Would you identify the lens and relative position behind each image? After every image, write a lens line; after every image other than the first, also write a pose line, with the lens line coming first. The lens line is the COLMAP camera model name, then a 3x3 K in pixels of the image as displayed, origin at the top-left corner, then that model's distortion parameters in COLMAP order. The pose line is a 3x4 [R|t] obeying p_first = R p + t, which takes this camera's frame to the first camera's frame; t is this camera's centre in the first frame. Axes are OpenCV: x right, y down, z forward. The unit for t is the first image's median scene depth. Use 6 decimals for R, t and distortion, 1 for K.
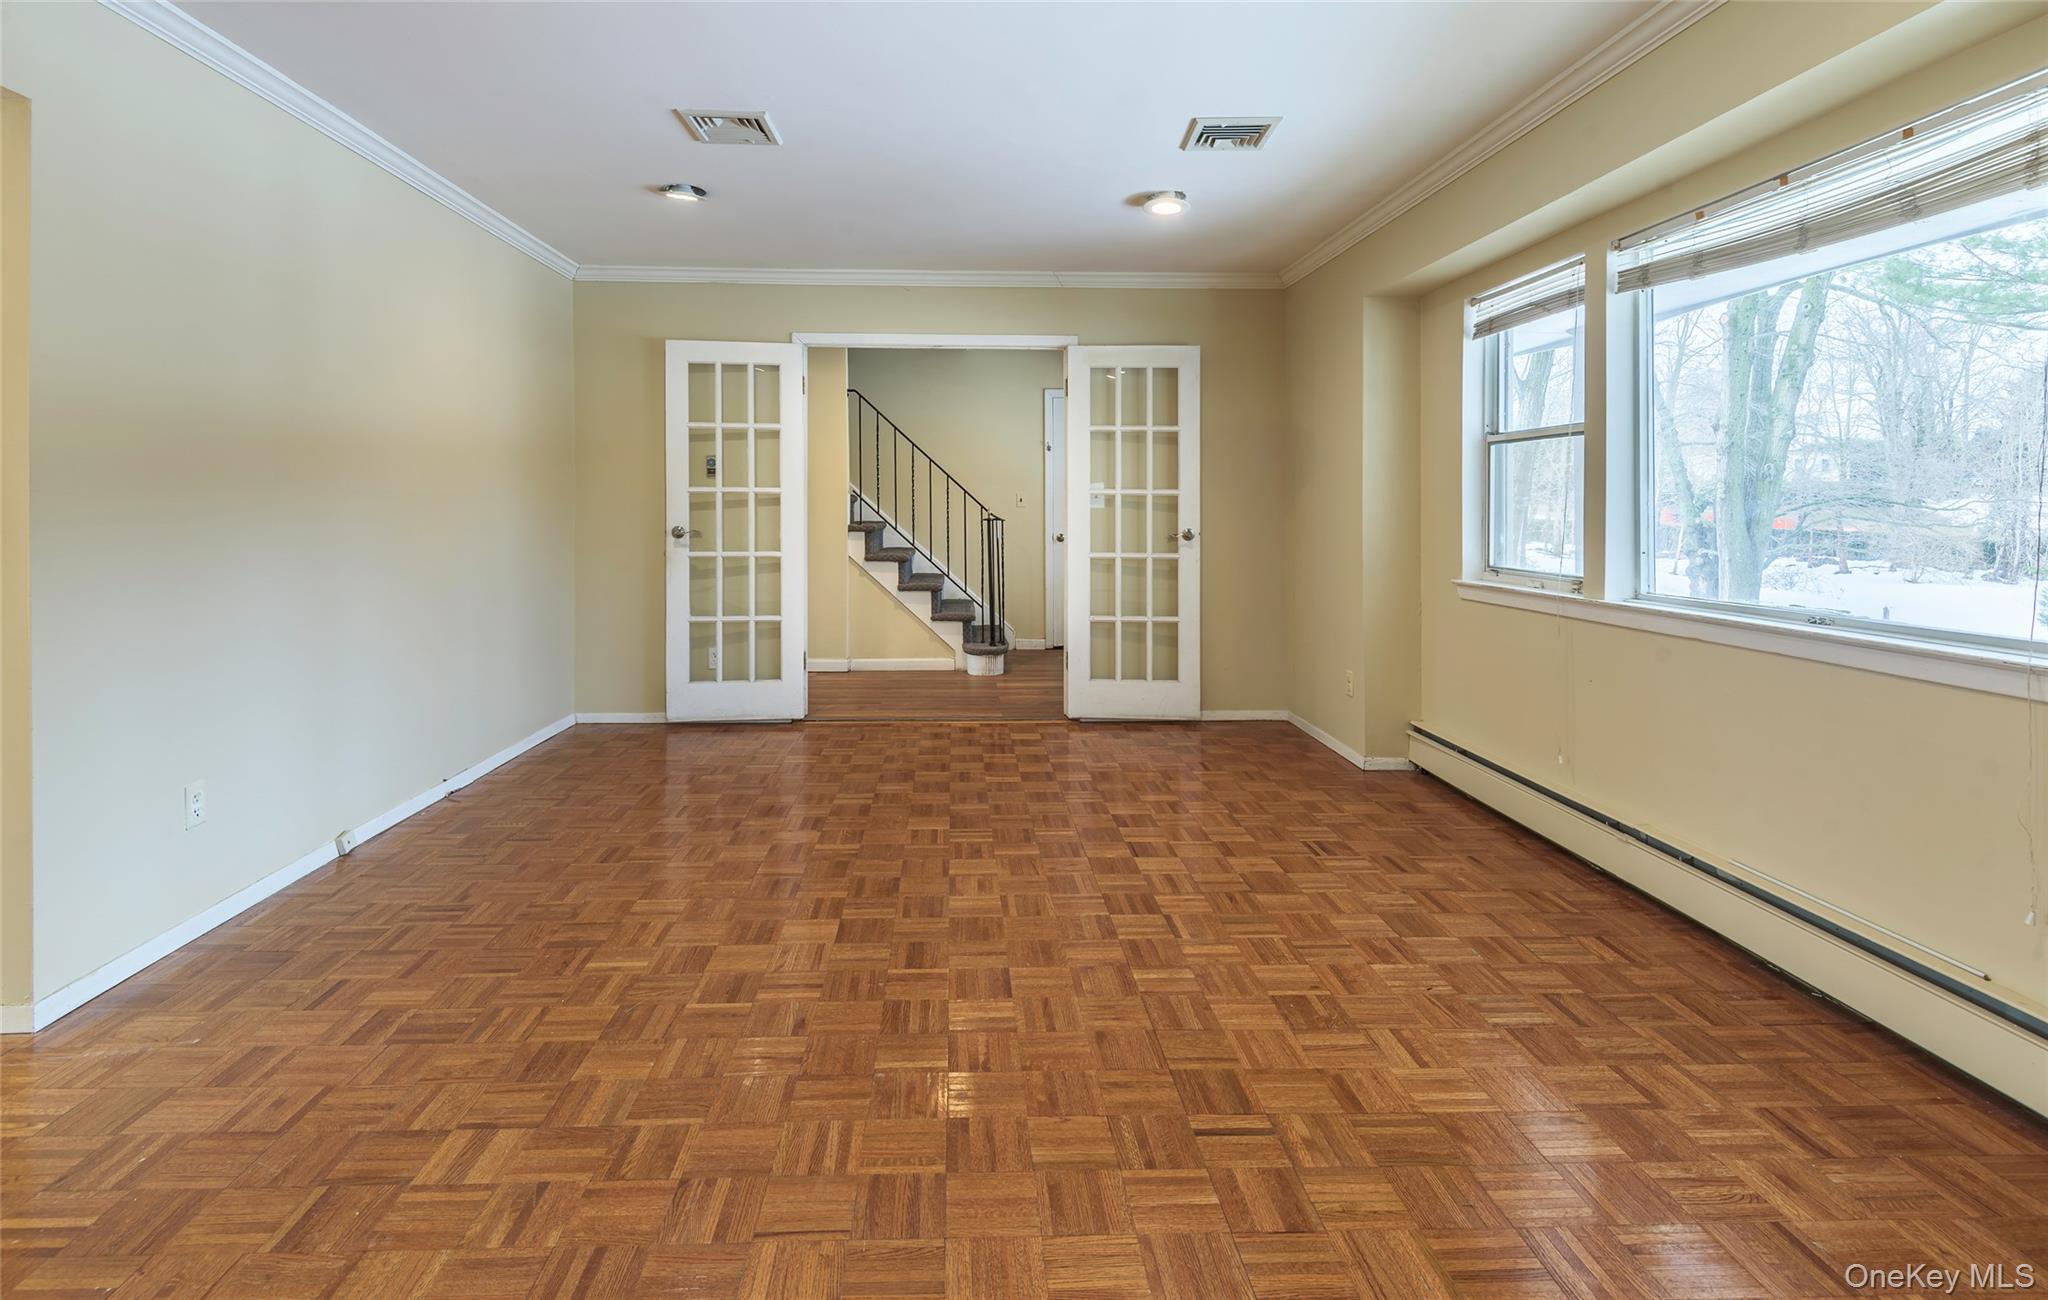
lens RADIAL K [[959.6, 0, 1060.0], [0, 959.6, 500.3], [0, 0, 1]] dist [0.024087, -0.009883]
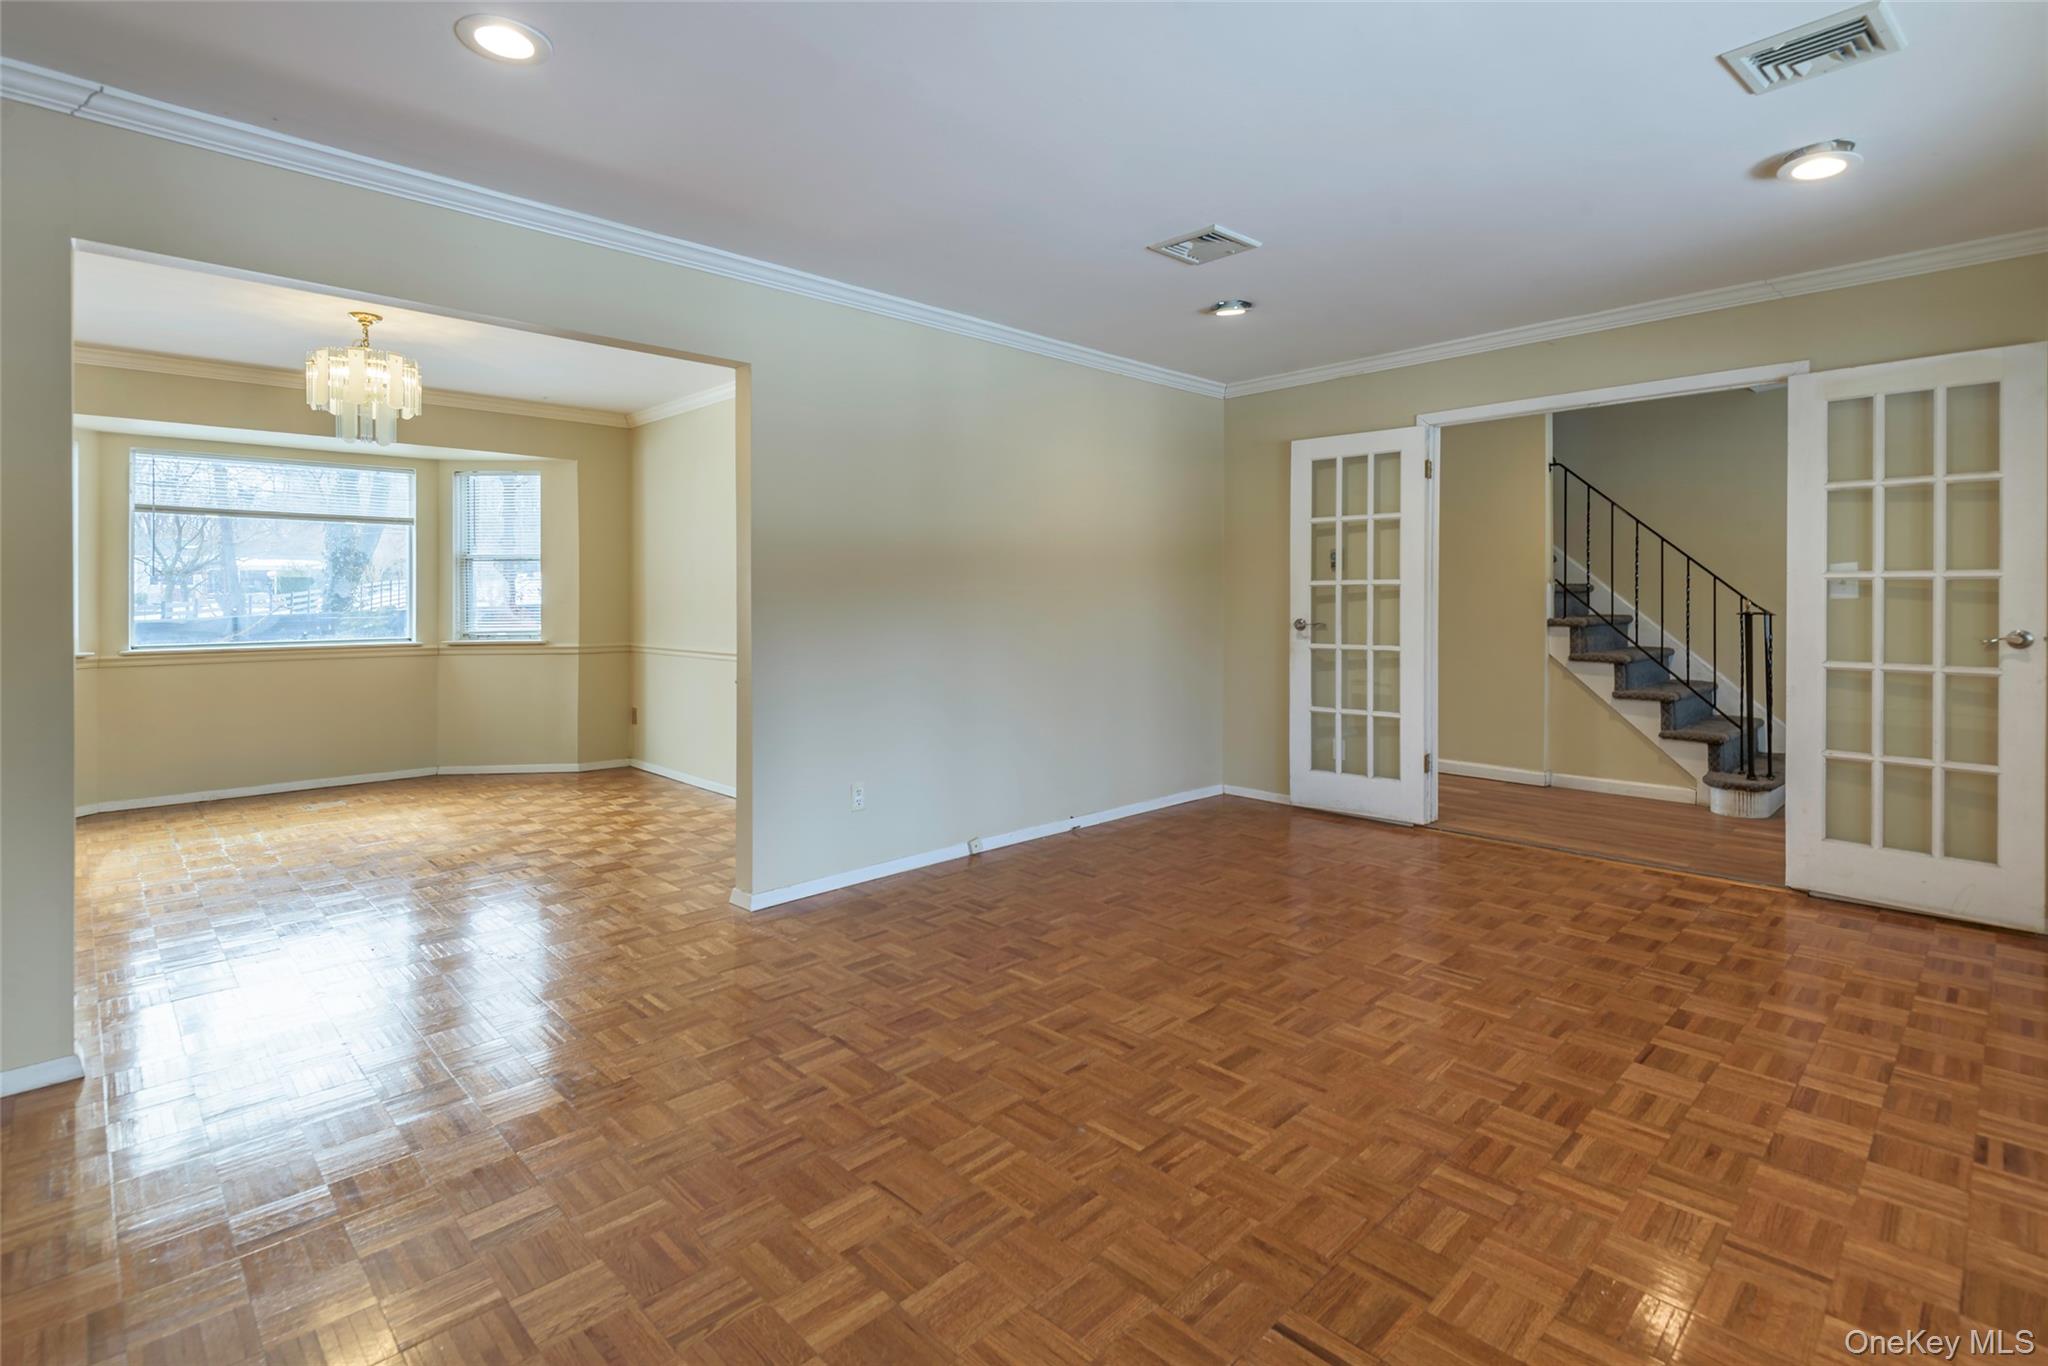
lens RADIAL K [[959.8, 0, 1000.9], [0, 959.8, 592.1], [0, 0, 1]] dist [0.020857, -0.008500]
pose [[0.671274, -0.010992, -0.741128, 0.159220], [0.010429, 0.999931, -0.005385, 0.000438], [0.741136, -0.004114, 0.671342, 0.061918]]
